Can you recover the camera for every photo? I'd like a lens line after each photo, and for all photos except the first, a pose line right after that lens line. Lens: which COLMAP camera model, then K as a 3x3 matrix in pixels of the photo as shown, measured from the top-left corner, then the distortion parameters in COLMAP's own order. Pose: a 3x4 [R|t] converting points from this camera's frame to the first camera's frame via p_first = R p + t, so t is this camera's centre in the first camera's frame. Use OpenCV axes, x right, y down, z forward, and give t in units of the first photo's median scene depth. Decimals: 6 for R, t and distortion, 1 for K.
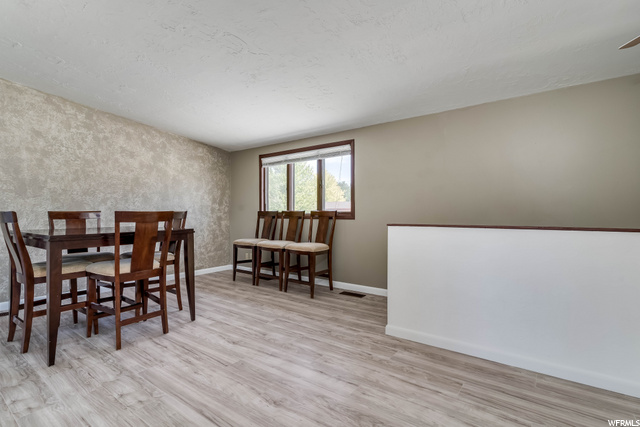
lens RADIAL K [[306.7, 0, 325.0], [0, 306.7, 212.9], [0, 0, 1]] dist [0.005094, -0.000065]
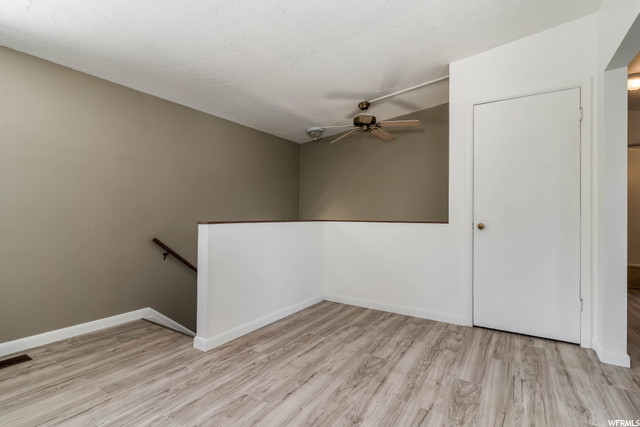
lens RADIAL K [[306.7, 0, 317.5], [0, 306.7, 211.7], [0, 0, 1]] dist [0.005094, -0.000065]
pose [[-0.056103, 0.010920, 0.998365, -0.721215], [-0.011106, 0.999871, -0.011561, 0.019057], [-0.998363, -0.011737, -0.055974, 0.807478]]
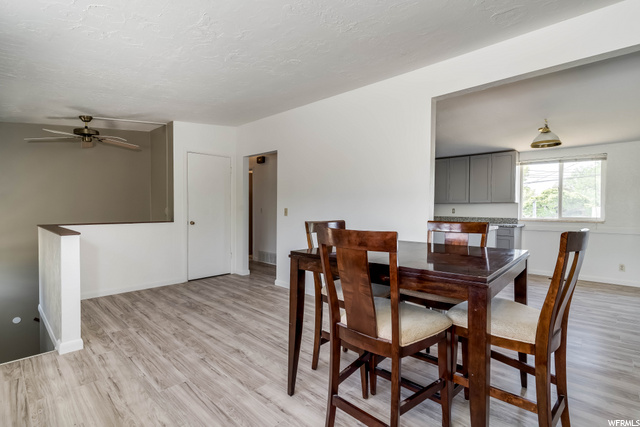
lens RADIAL K [[306.7, 0, 318.5], [0, 306.7, 213.4], [0, 0, 1]] dist [0.005094, -0.000065]
pose [[-0.990940, -0.007000, 0.134123, -0.699228], [-0.005056, 0.999877, 0.014832, -0.040890], [-0.134210, 0.014020, -0.990854, 1.986657]]
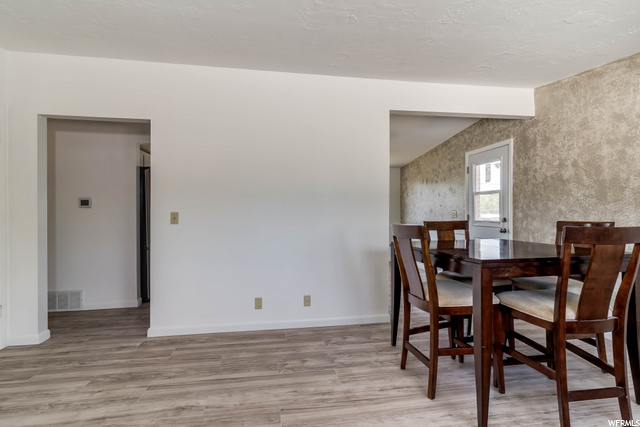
lens RADIAL K [[306.7, 0, 319.7], [0, 306.7, 212.7], [0, 0, 1]] dist [0.005094, -0.000065]
pose [[-0.704001, 0.003807, -0.710189, 0.179544], [0.006358, 0.999979, -0.000942, -0.039579], [0.710170, -0.005178, -0.704011, 1.449846]]
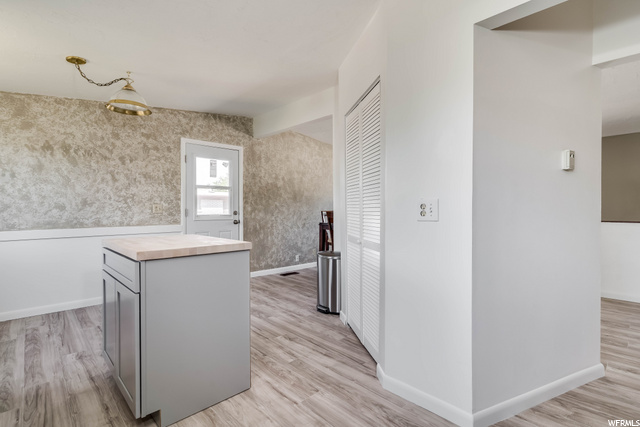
lens RADIAL K [[306.7, 0, 322.2], [0, 306.7, 210.3], [0, 0, 1]] dist [0.005094, -0.000065]
pose [[0.984177, 0.000086, -0.177190, -0.779591], [0.001401, 0.999965, 0.008263, -0.028289], [0.177184, -0.008380, 0.984142, -0.767061]]
